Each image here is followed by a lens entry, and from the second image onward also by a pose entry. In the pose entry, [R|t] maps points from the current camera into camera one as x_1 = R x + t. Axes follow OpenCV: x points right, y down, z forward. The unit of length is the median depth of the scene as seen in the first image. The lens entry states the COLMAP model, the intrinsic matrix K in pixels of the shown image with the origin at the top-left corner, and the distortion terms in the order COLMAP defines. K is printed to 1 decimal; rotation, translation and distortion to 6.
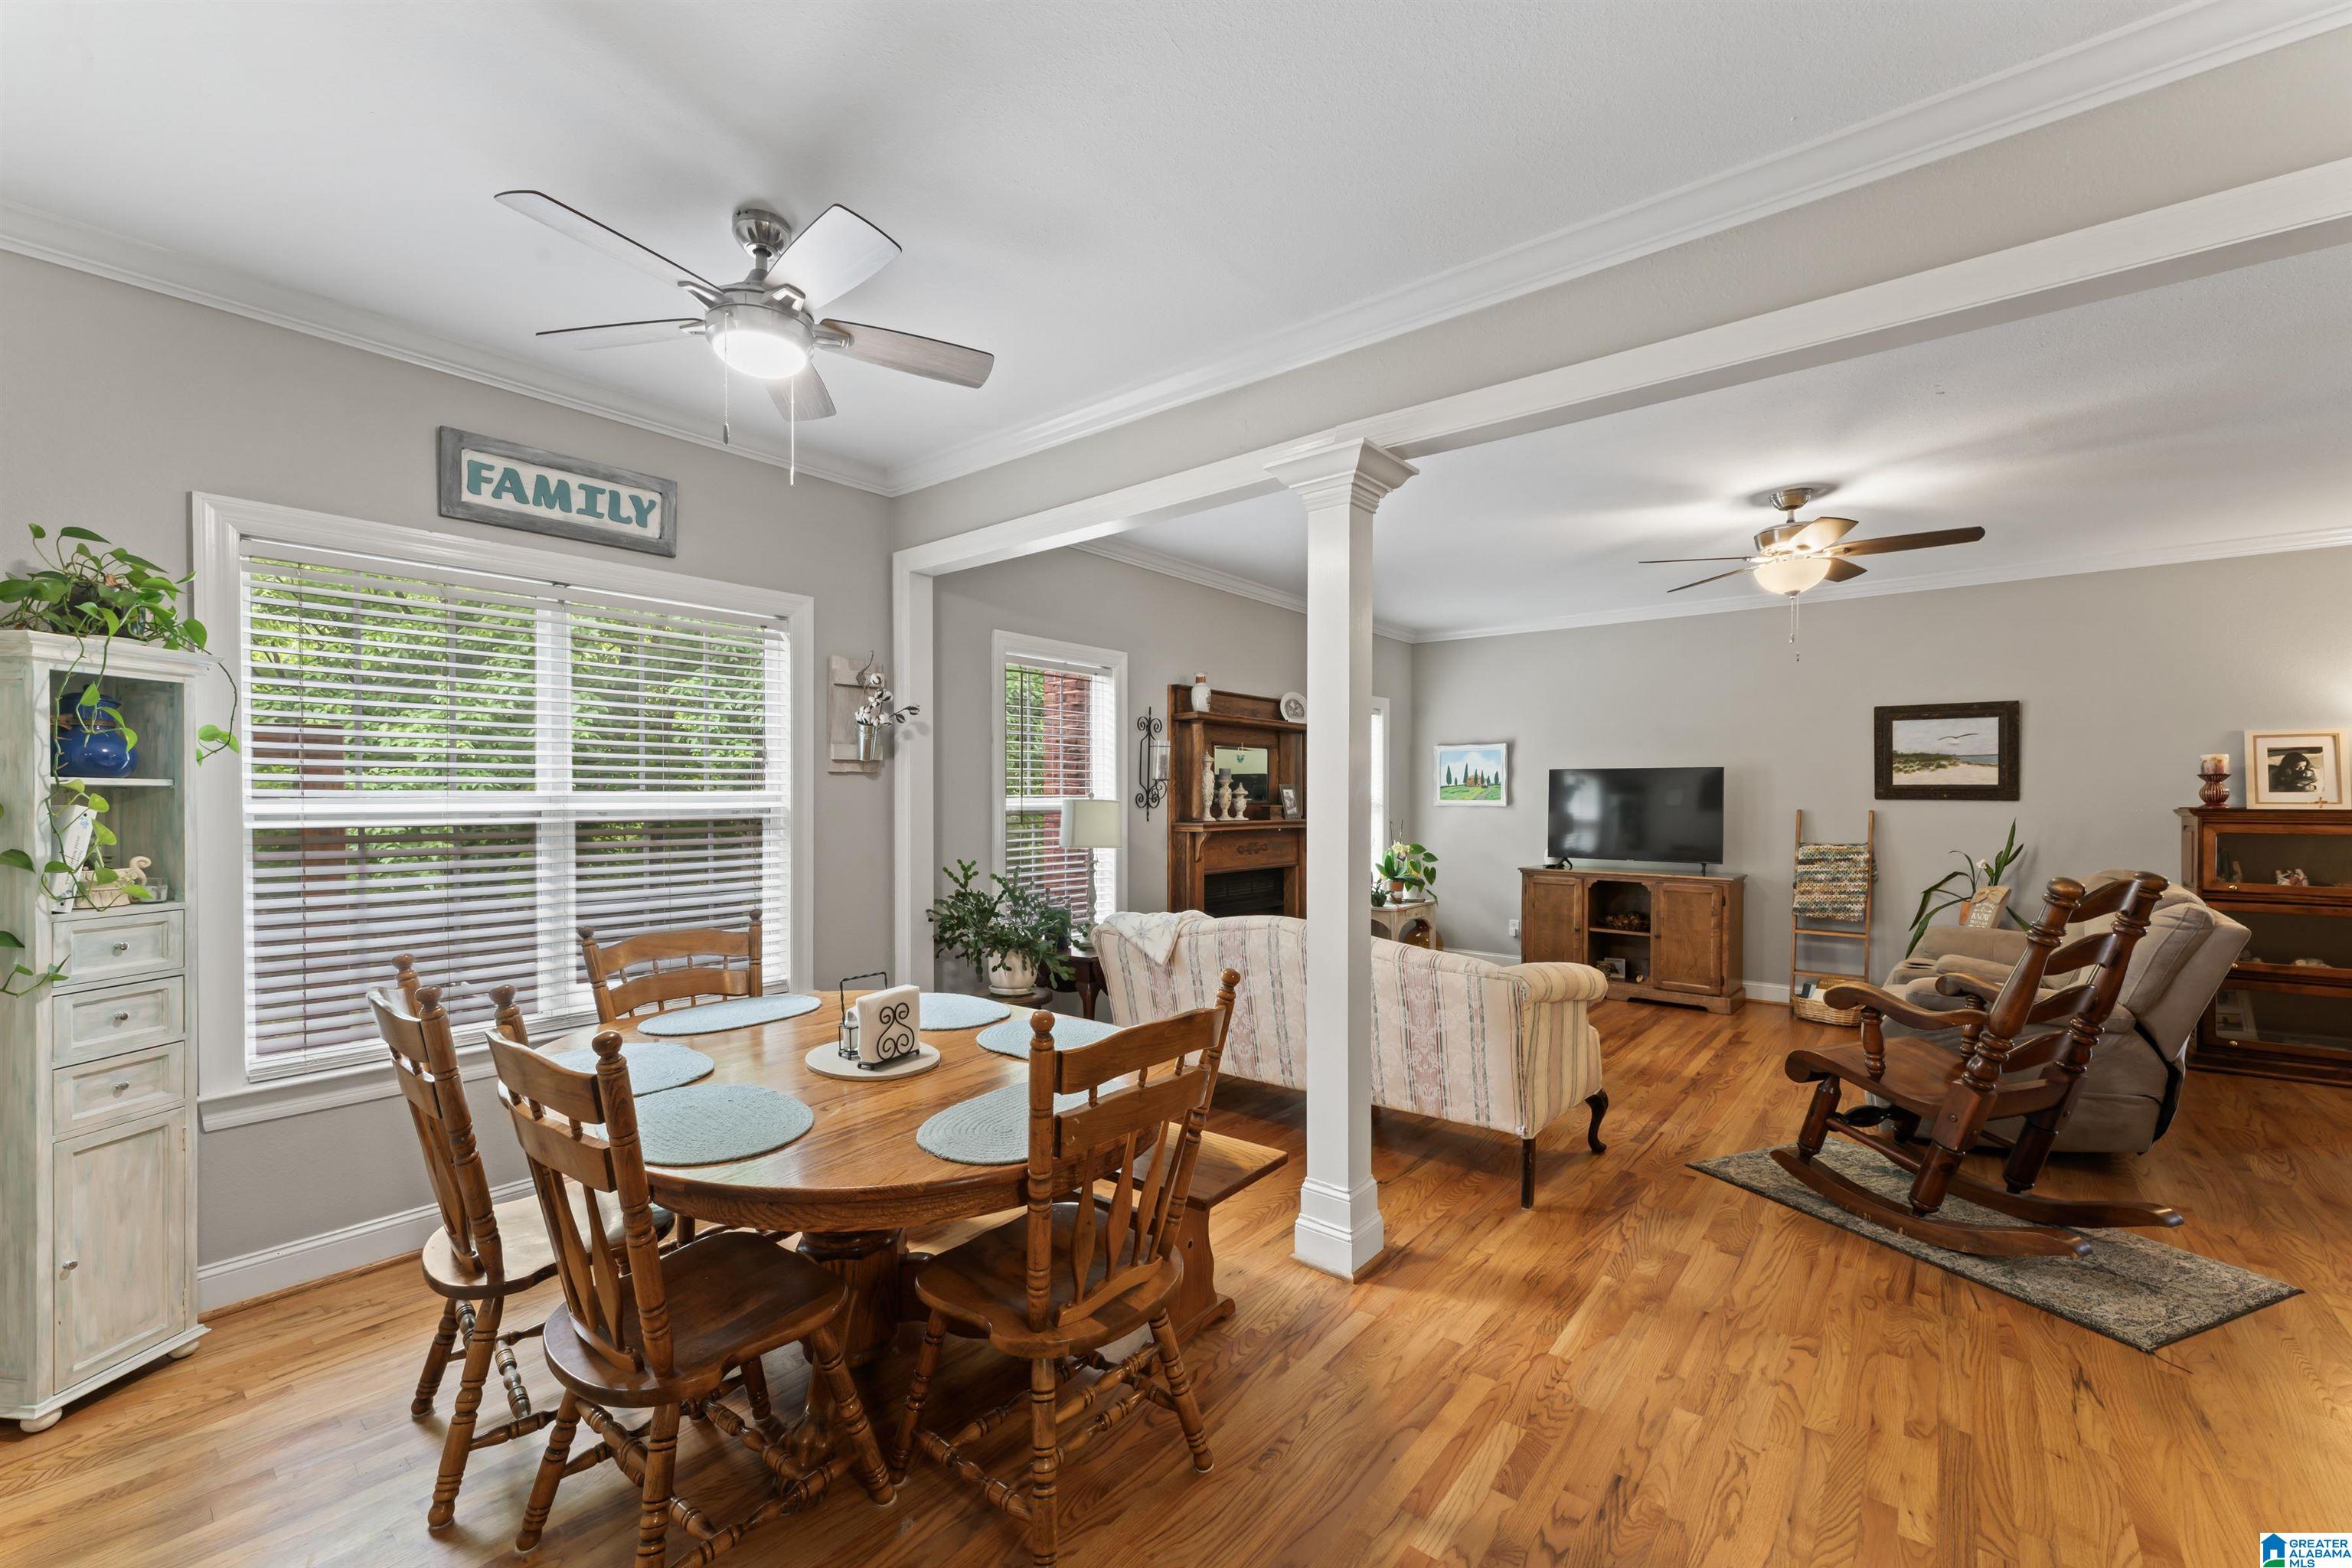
lens RADIAL K [[959.3, 0, 1174.0], [0, 959.3, 806.4], [0, 0, 1]] dist [-0.000401, 0.000534]
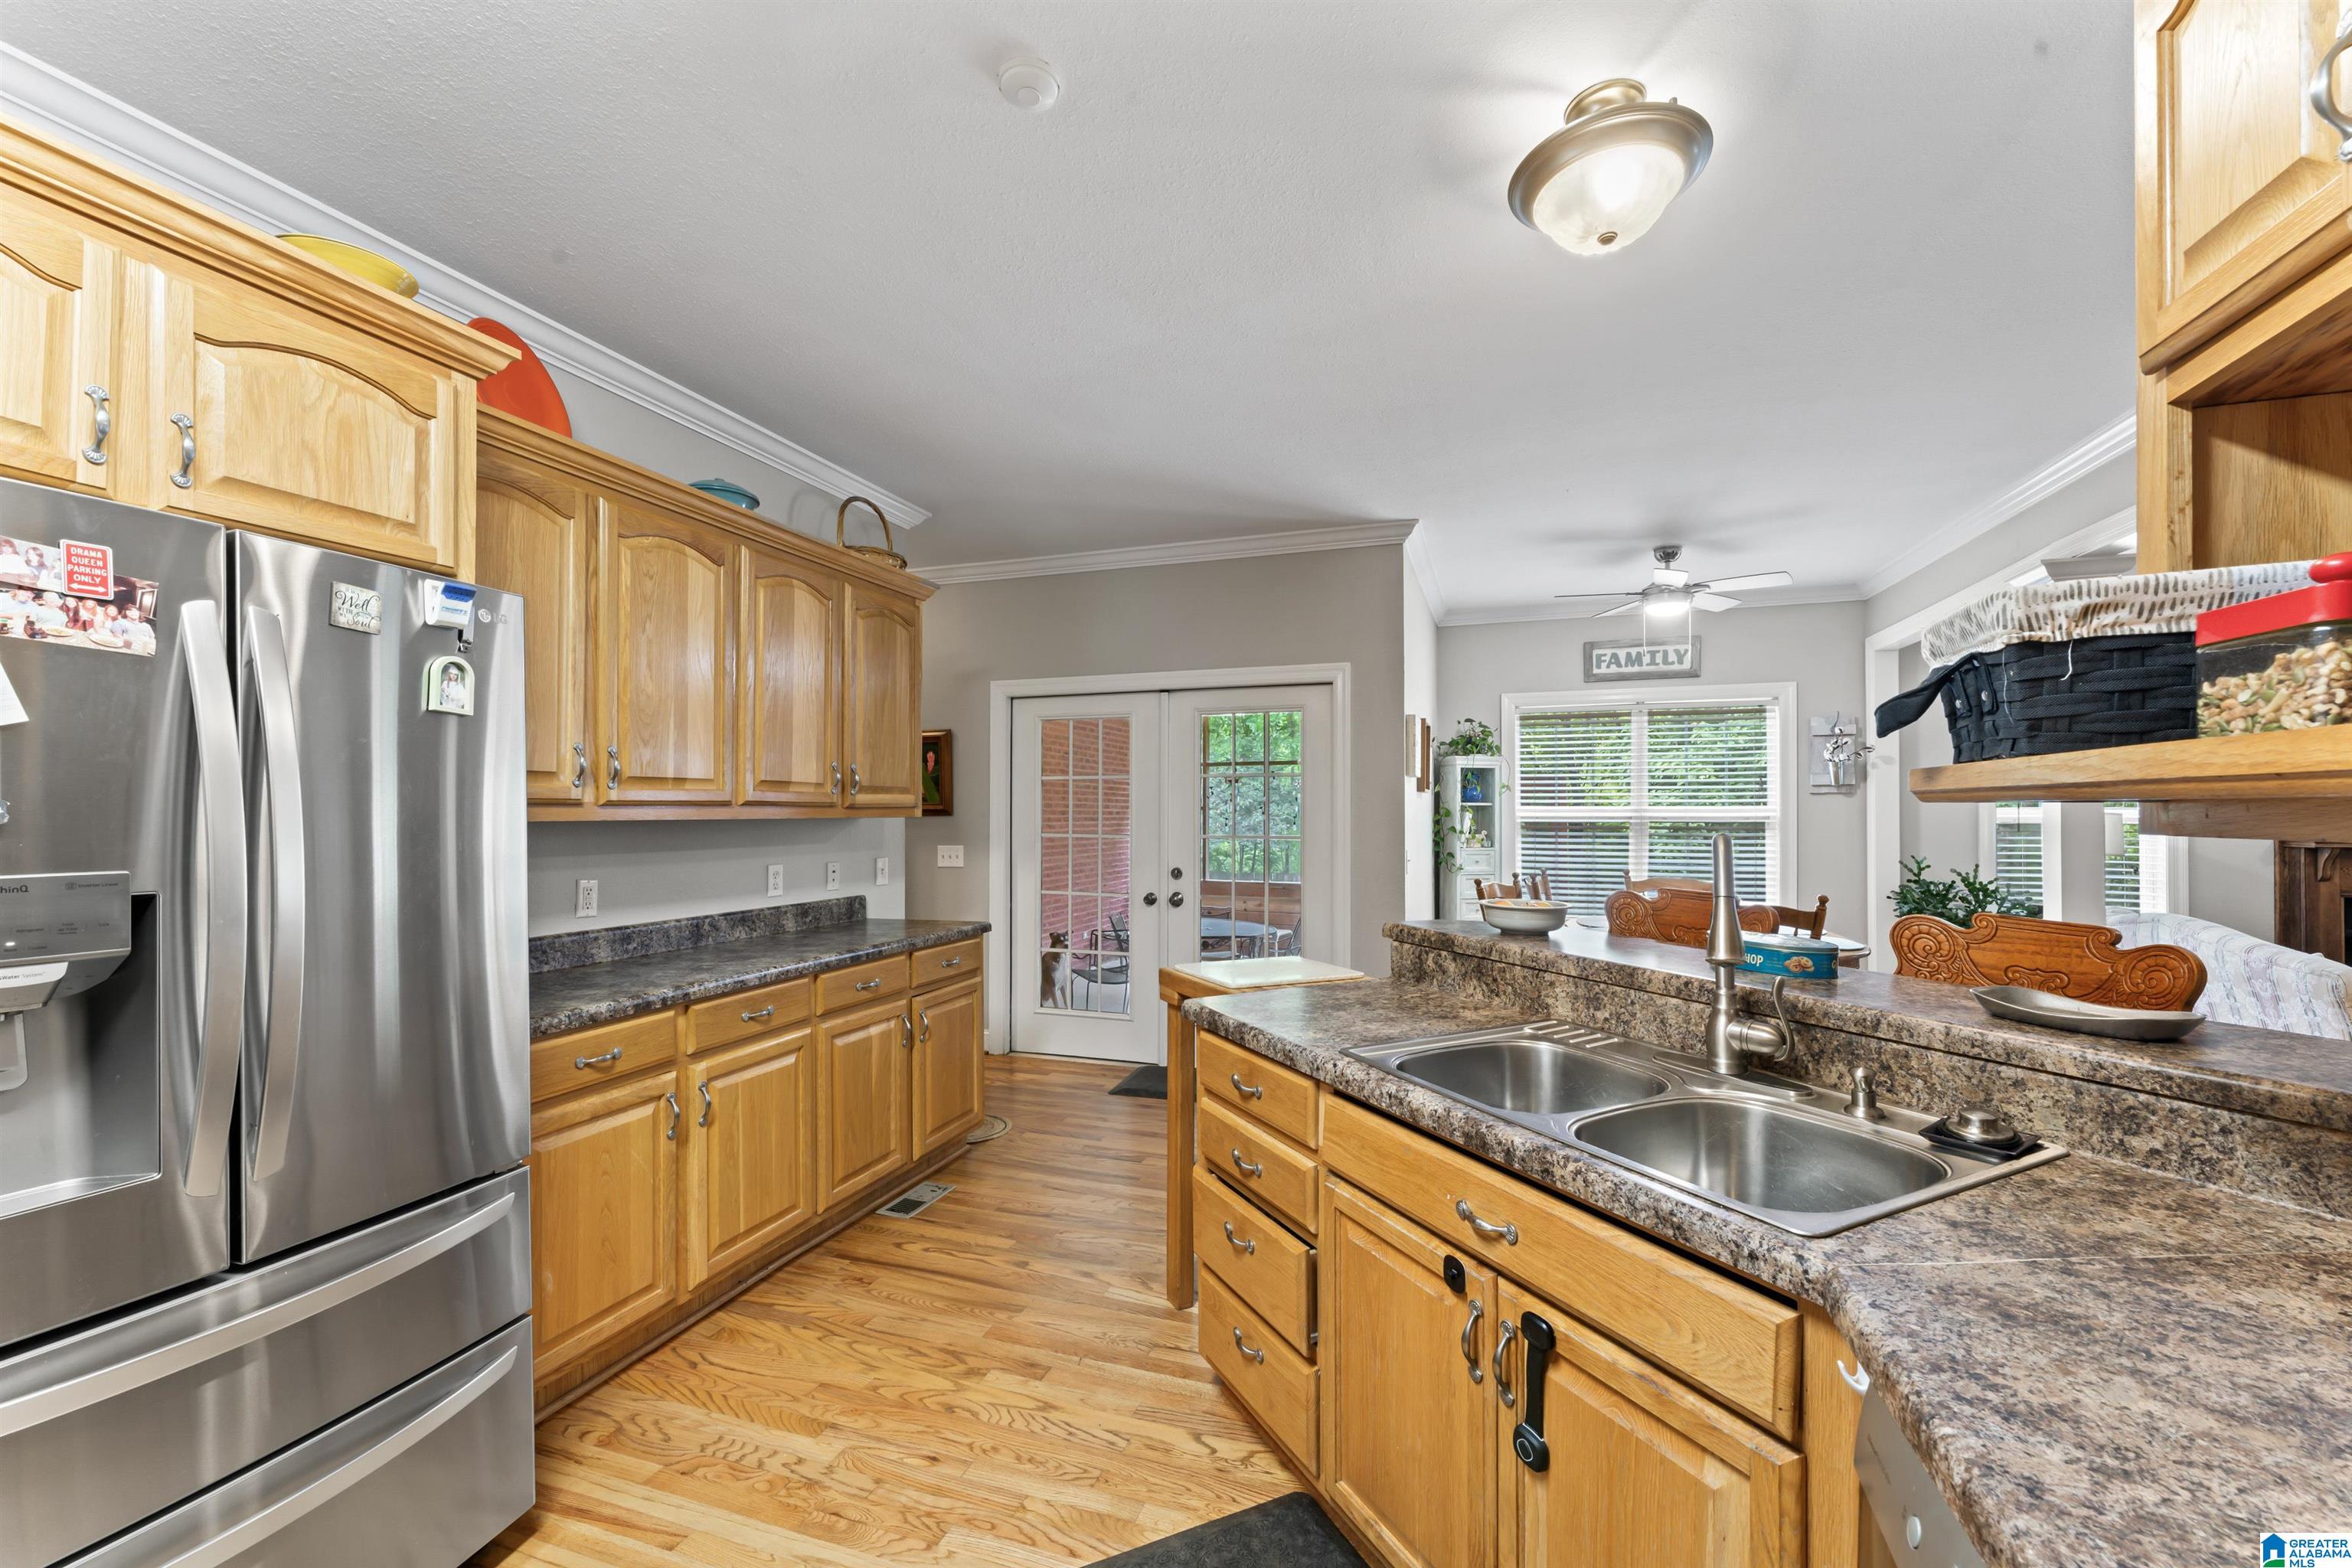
lens RADIAL K [[948.9, 0, 1176.3], [0, 948.9, 804.3], [0, 0, 1]] dist [0.000801, -0.000037]
pose [[0.338264, -0.006950, -0.941026, 0.688596], [-0.009753, 0.999893, -0.010891, 0.007796], [0.941001, 0.012862, 0.338160, -0.440425]]
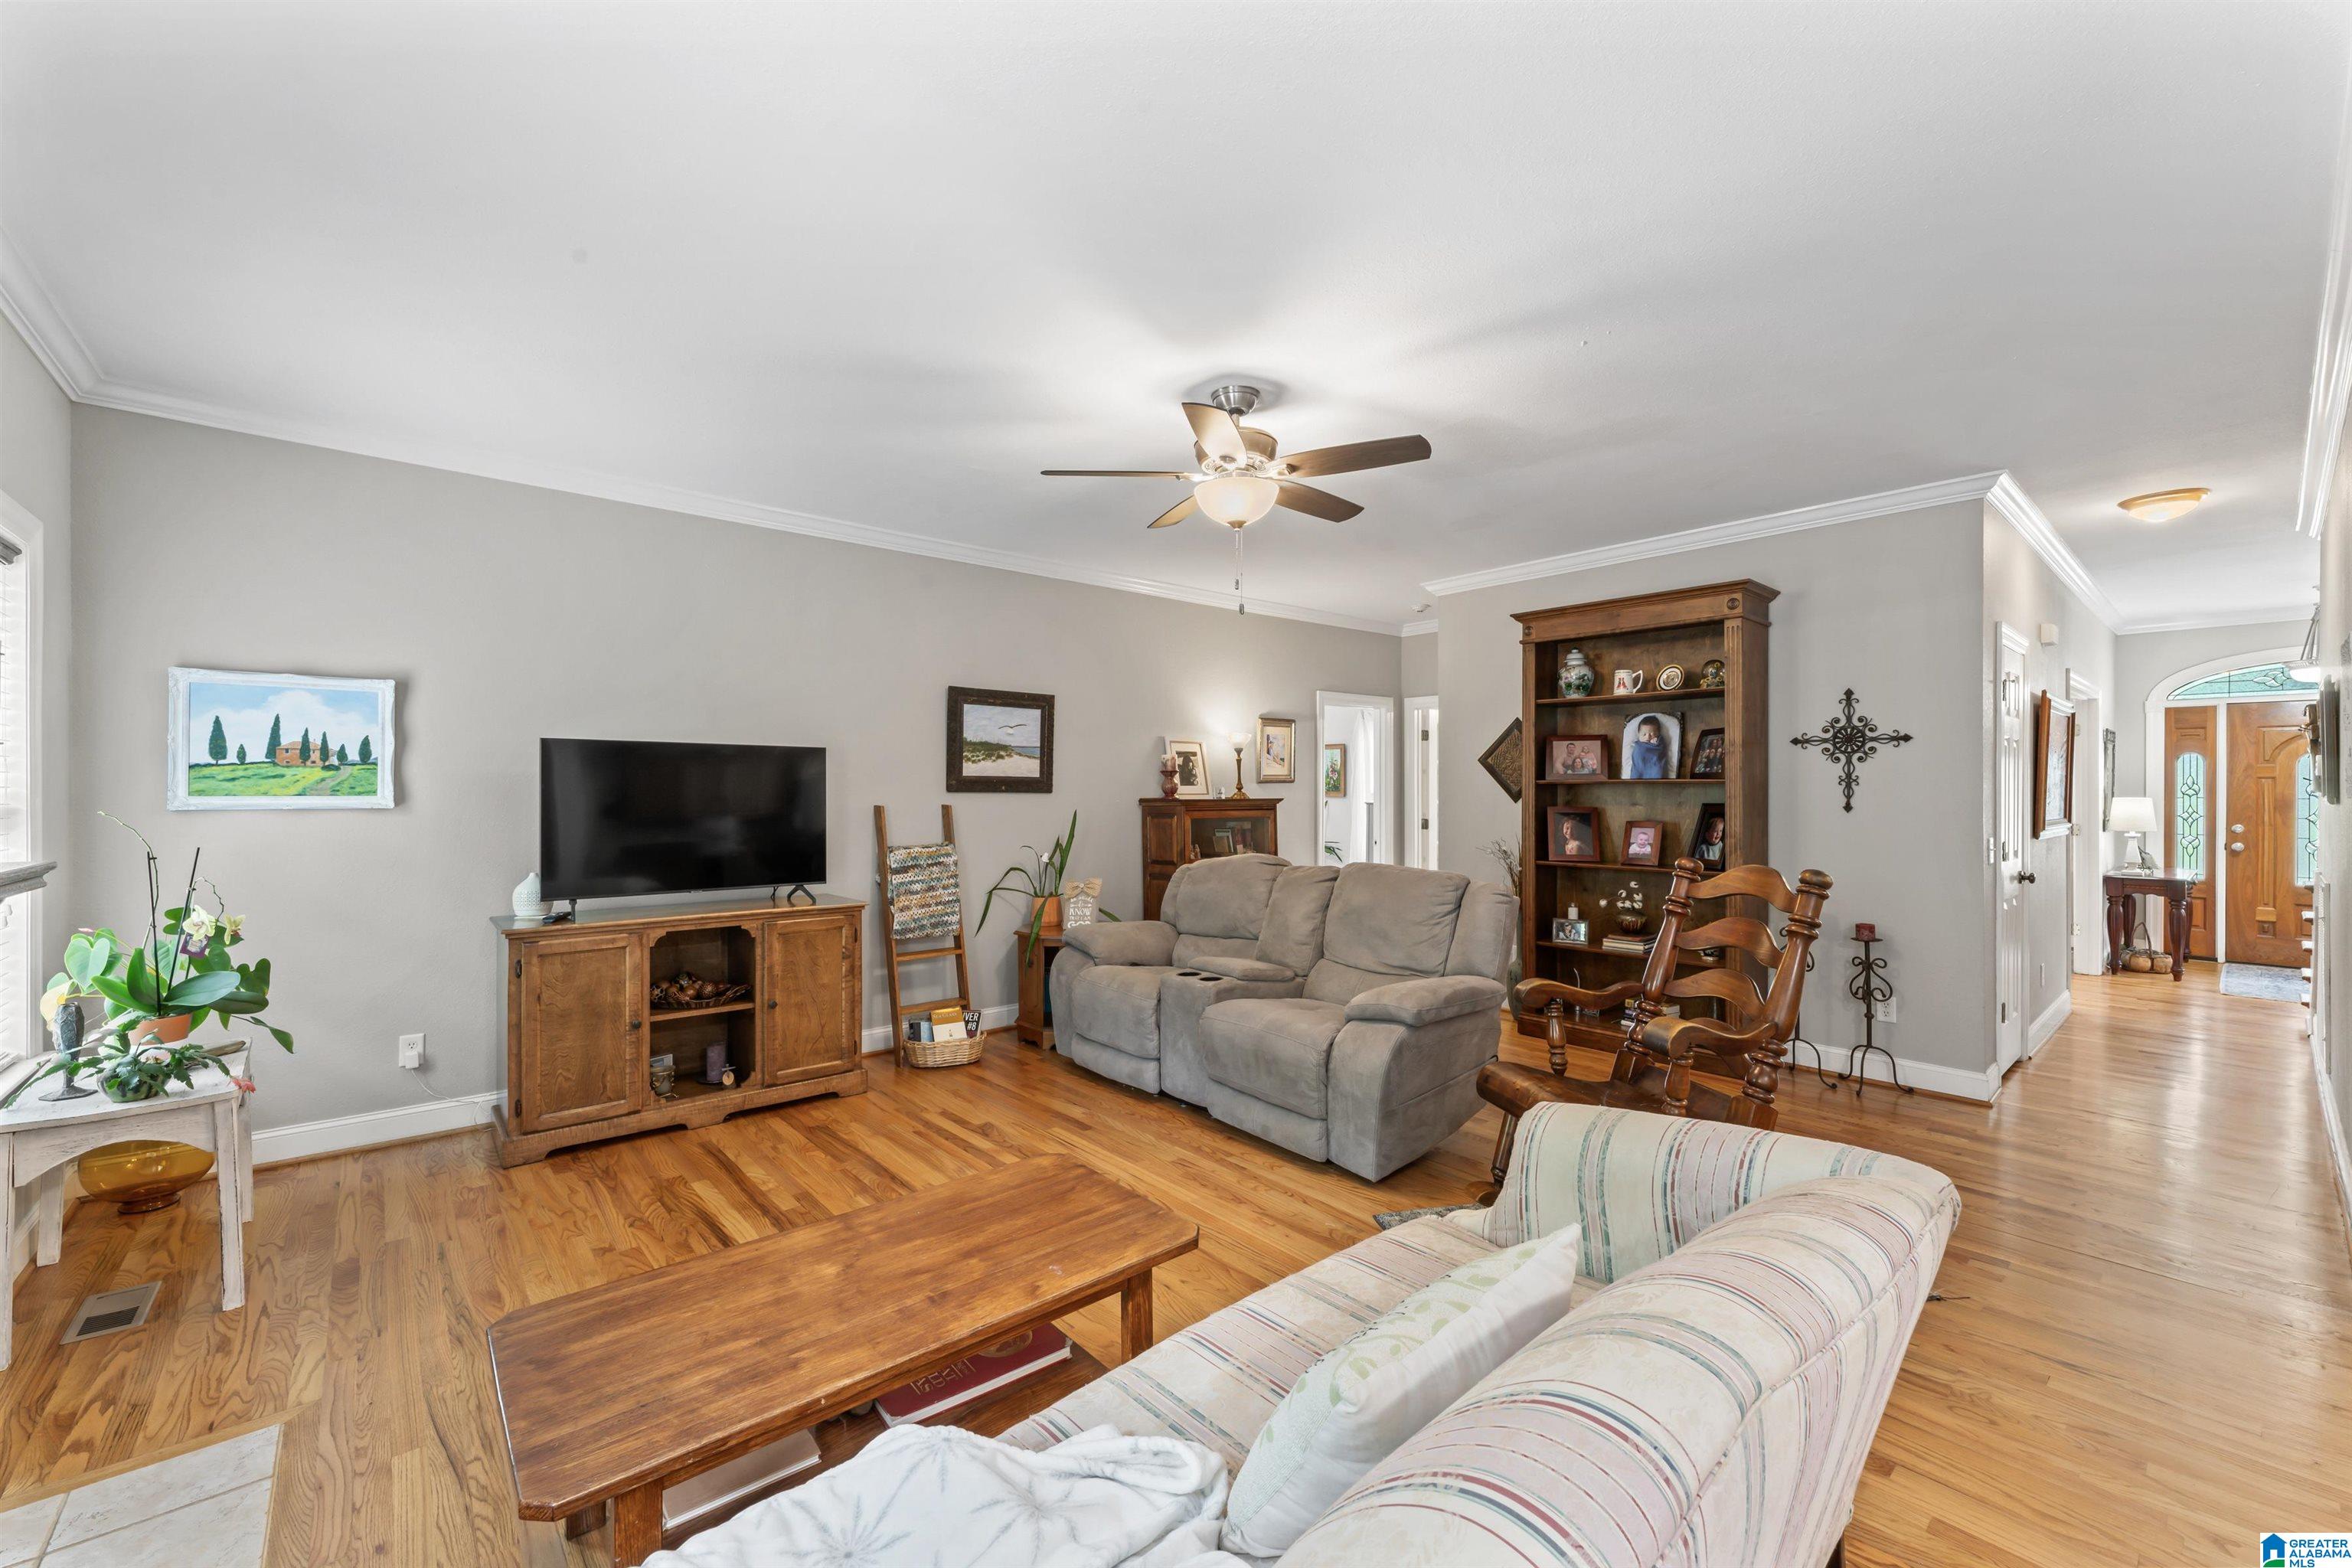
lens RADIAL K [[938.2, 0, 1181.6], [0, 938.2, 789.2], [0, 0, 1]] dist [0.002179, 0.000047]
pose [[0.174637, 0.001111, 0.984632, -0.105967], [0.009167, 0.999954, -0.002754, -0.008544], [-0.984590, 0.009507, 0.174619, 0.949319]]
